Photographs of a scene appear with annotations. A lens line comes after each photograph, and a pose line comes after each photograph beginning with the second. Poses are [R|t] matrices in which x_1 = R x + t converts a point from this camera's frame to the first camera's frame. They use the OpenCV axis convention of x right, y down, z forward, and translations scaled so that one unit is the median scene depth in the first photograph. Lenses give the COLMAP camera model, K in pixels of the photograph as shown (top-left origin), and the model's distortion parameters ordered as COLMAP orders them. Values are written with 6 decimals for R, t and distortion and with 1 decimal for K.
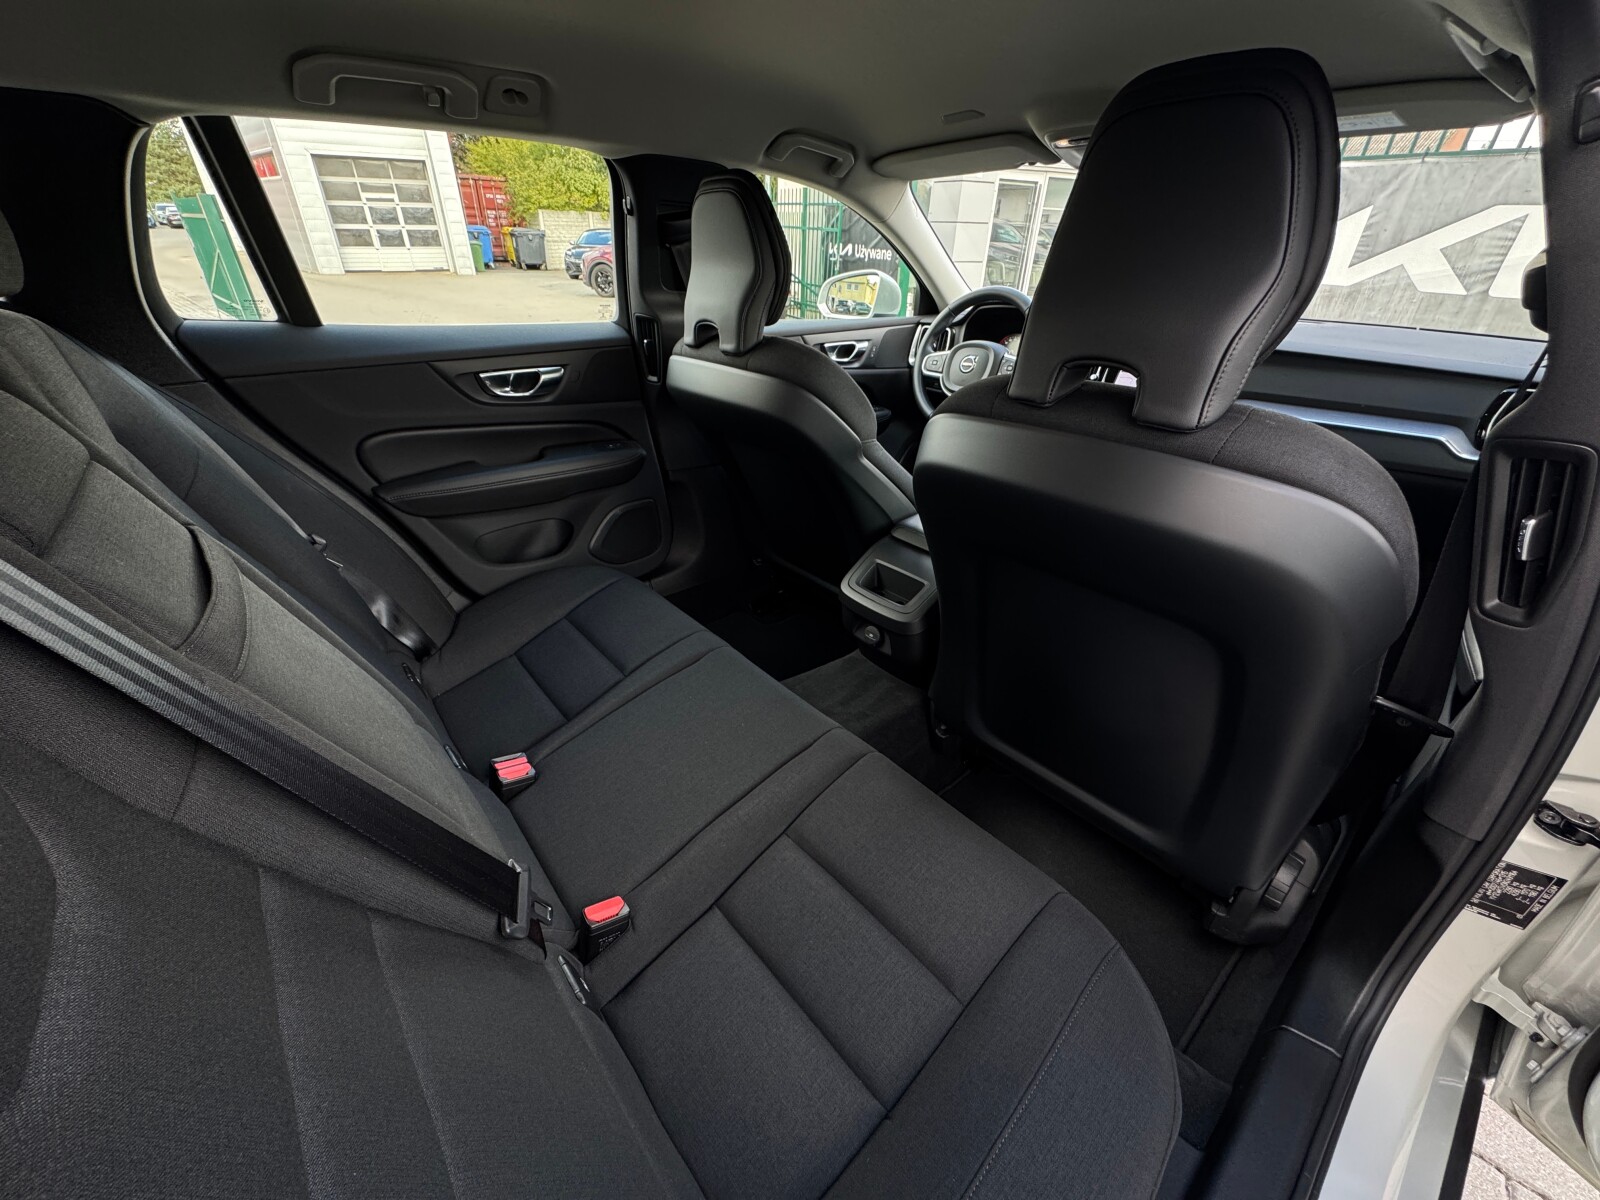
lens RADIAL K [[629.4, 0, 792.1], [0, 629.4, 599.0], [0, 0, 1]] dist [-0.014896, 0.001493]
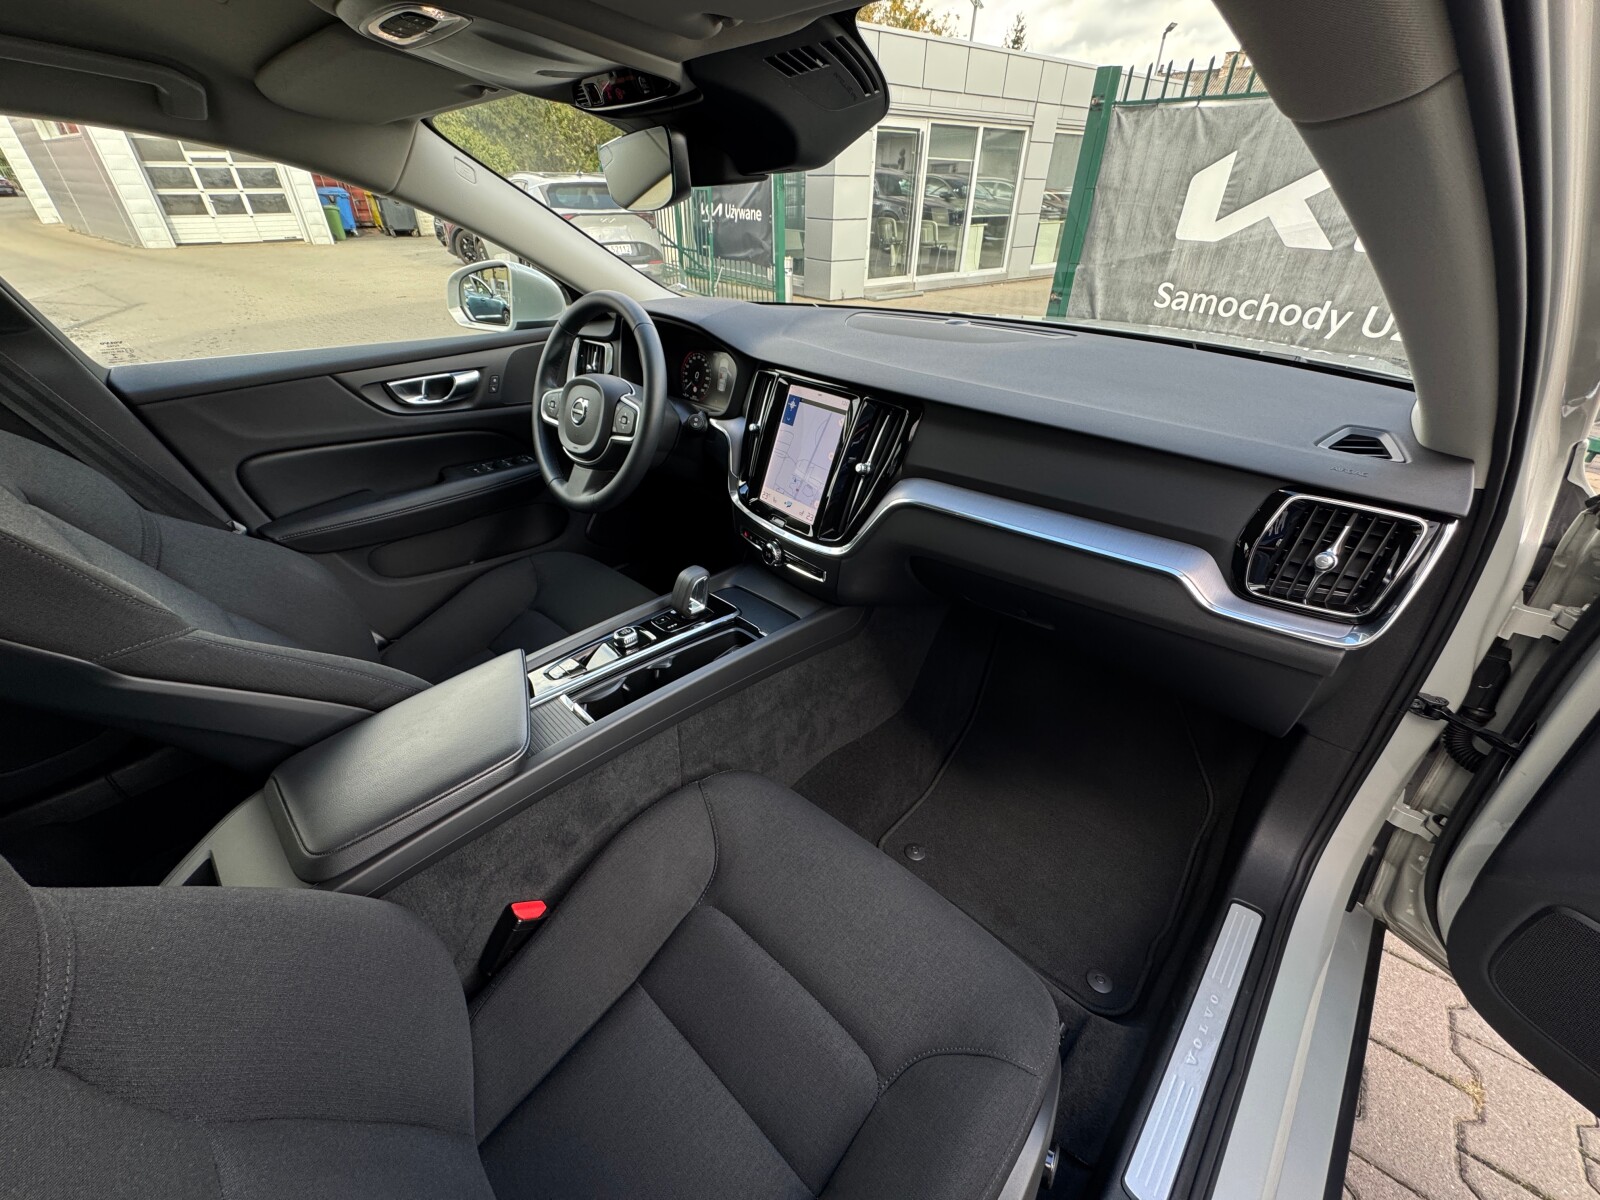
lens RADIAL K [[629.4, 0, 792.3], [0, 629.4, 599.0], [0, 0, 1]] dist [-0.014896, 0.001493]
pose [[0.993858, -0.071636, 0.084346, 0.075244], [0.067009, 0.996153, 0.056466, -0.034302], [-0.088067, -0.050468, 0.994835, 0.053319]]
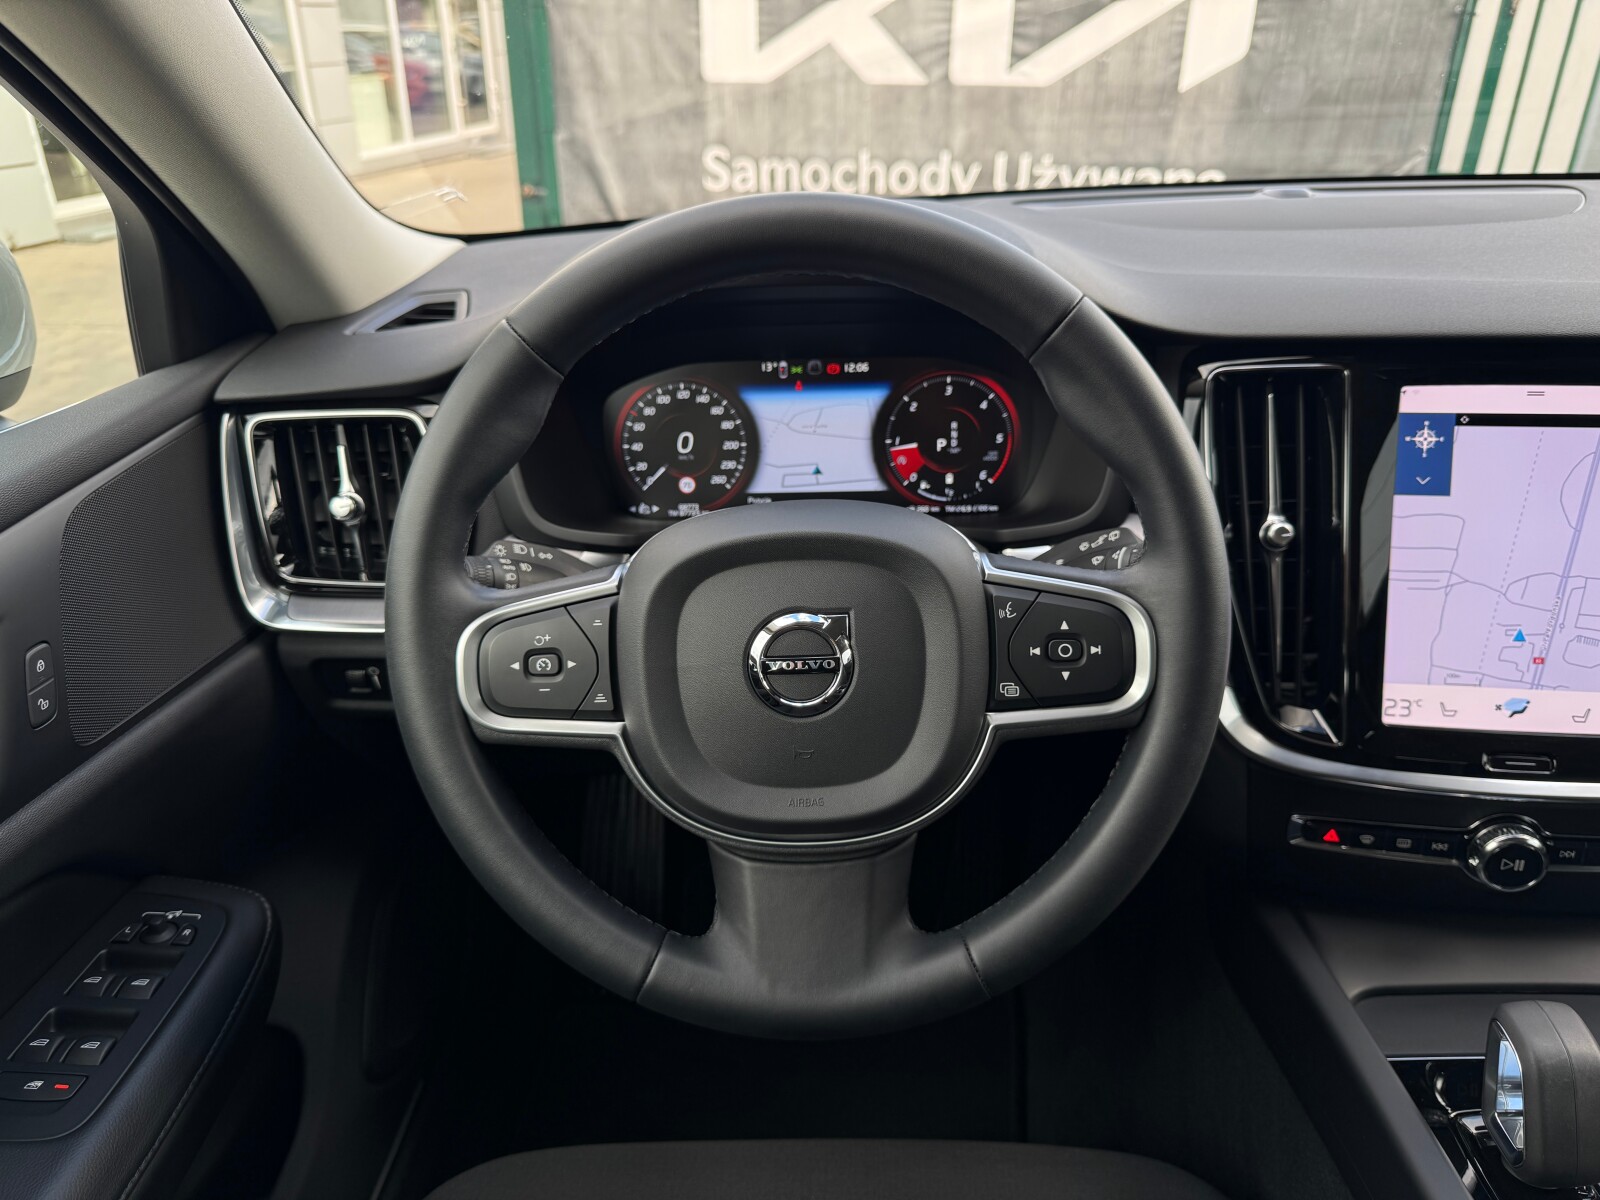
lens RADIAL K [[1125.7, 0, 794.1], [0, 1125.7, 604.6], [0, 0, 1]] dist [0.011895, -0.031232]
pose [[0.661971, -0.354303, 0.660502, 0.015245], [0.387357, 0.916134, 0.103209, -0.072874], [-0.641676, 0.187529, 0.743697, 0.135836]]
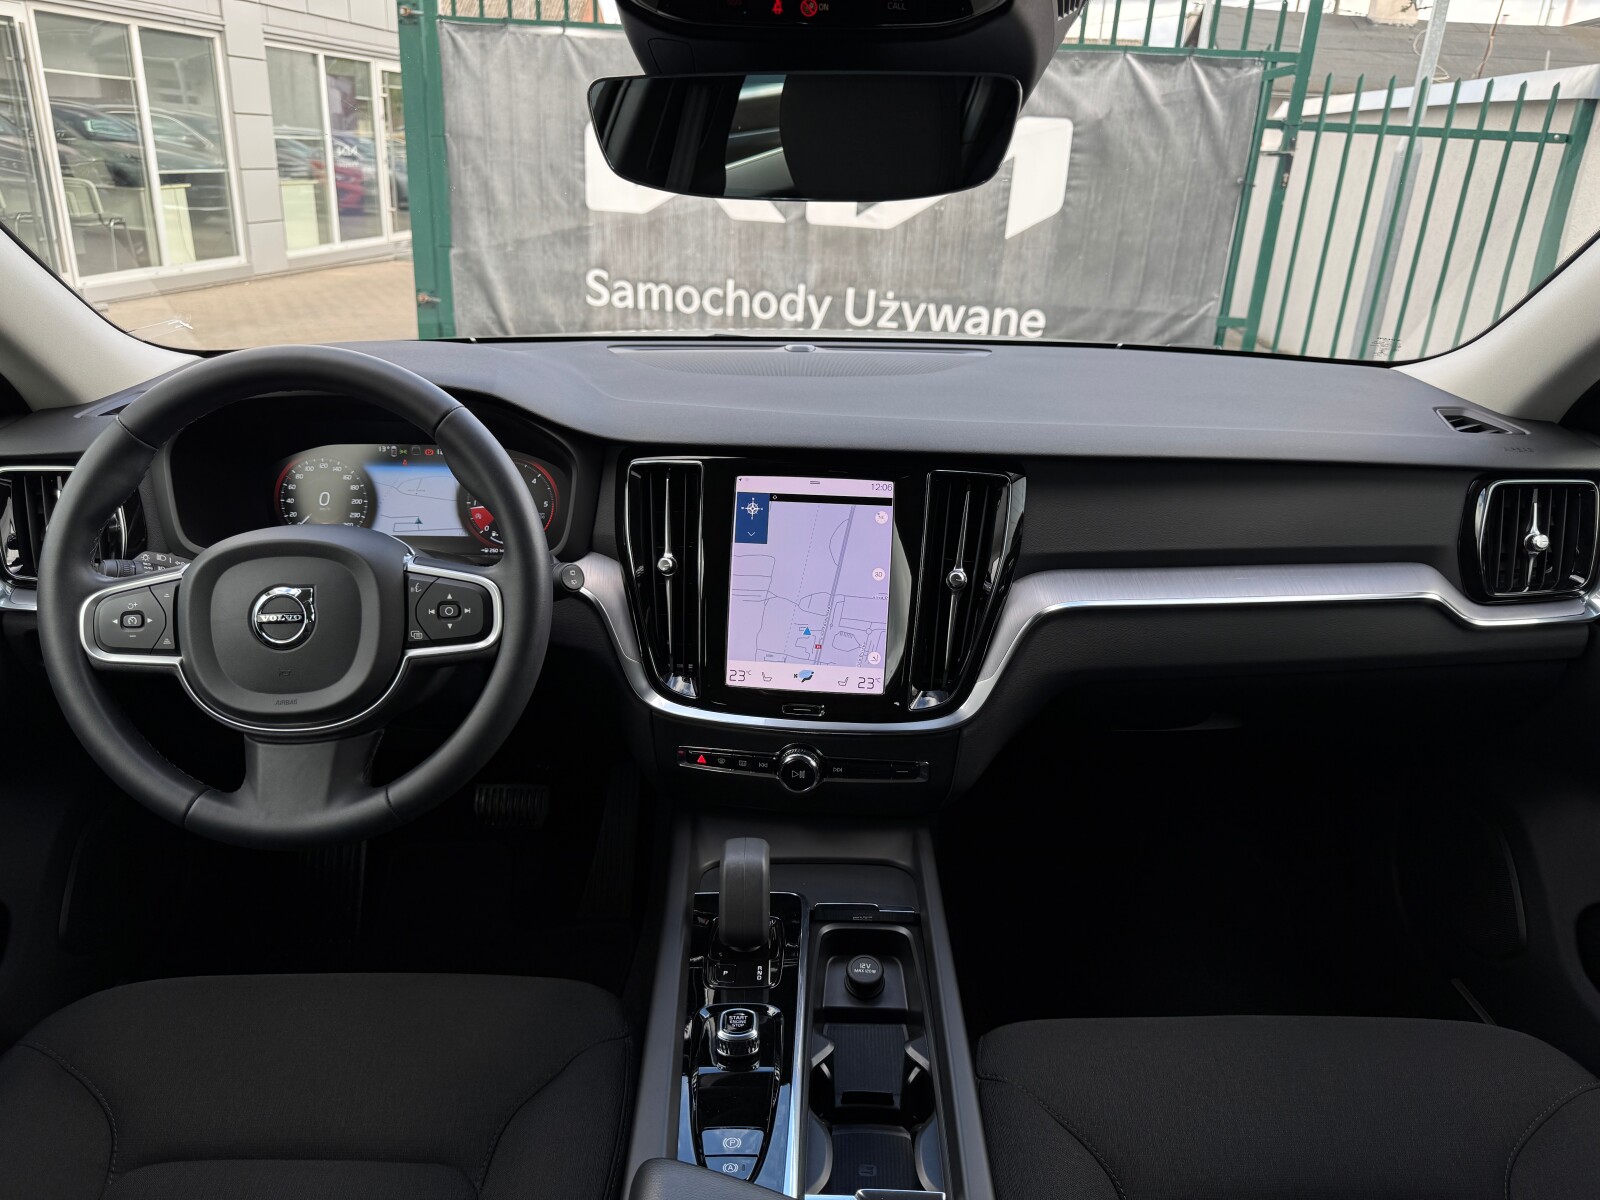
lens RADIAL K [[1125.7, 0, 803.9], [0, 1125.7, 607.9], [0, 0, 1]] dist [0.011895, -0.031232]
pose [[0.621361, -0.278993, 0.732171, 0.010071], [0.363092, 0.930594, 0.046462, -0.055118], [-0.694316, 0.236975, 0.679535, 0.086857]]
